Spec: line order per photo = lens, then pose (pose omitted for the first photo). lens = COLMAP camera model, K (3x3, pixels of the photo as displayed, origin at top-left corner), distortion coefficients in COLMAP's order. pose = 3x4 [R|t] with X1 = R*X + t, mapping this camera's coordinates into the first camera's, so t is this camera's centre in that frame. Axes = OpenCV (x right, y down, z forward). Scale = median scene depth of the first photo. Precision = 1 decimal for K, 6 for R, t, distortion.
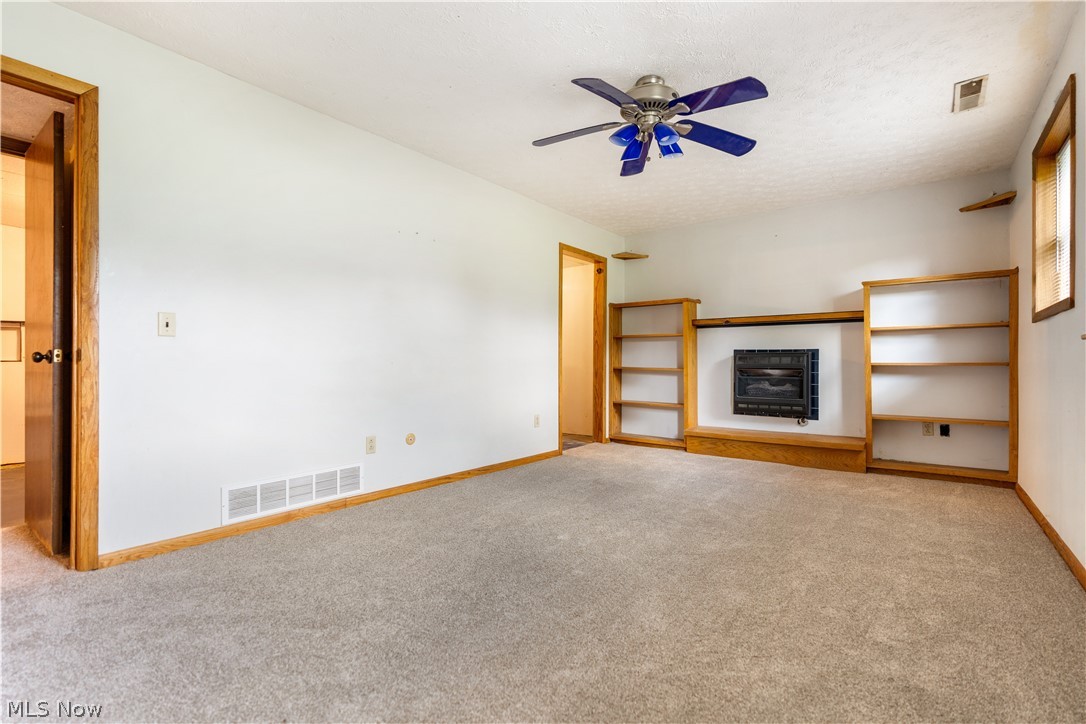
lens RADIAL K [[487.4, 0, 544.3], [0, 487.4, 363.5], [0, 0, 1]] dist [-0.003580, 0.001168]
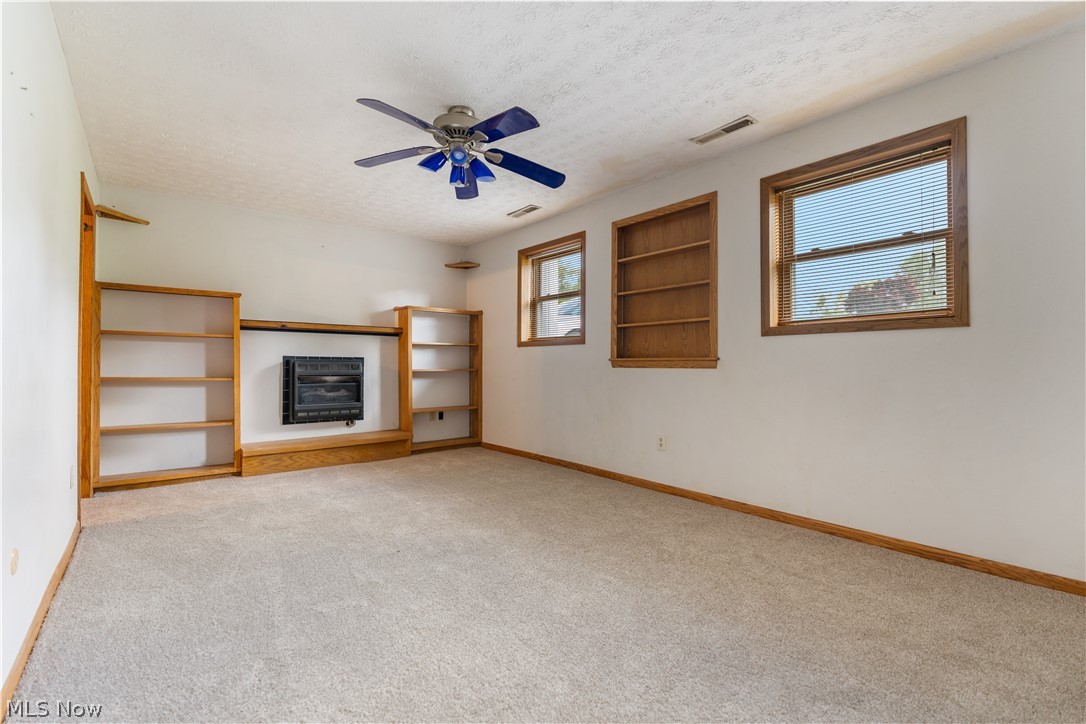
lens RADIAL K [[487.4, 0, 536.4], [0, 487.4, 363.4], [0, 0, 1]] dist [-0.003580, 0.001168]
pose [[0.221190, 0.001472, 0.975230, -0.448297], [-0.000733, 0.999999, -0.001344, -0.014204], [-0.975230, -0.000418, 0.221191, 0.344219]]
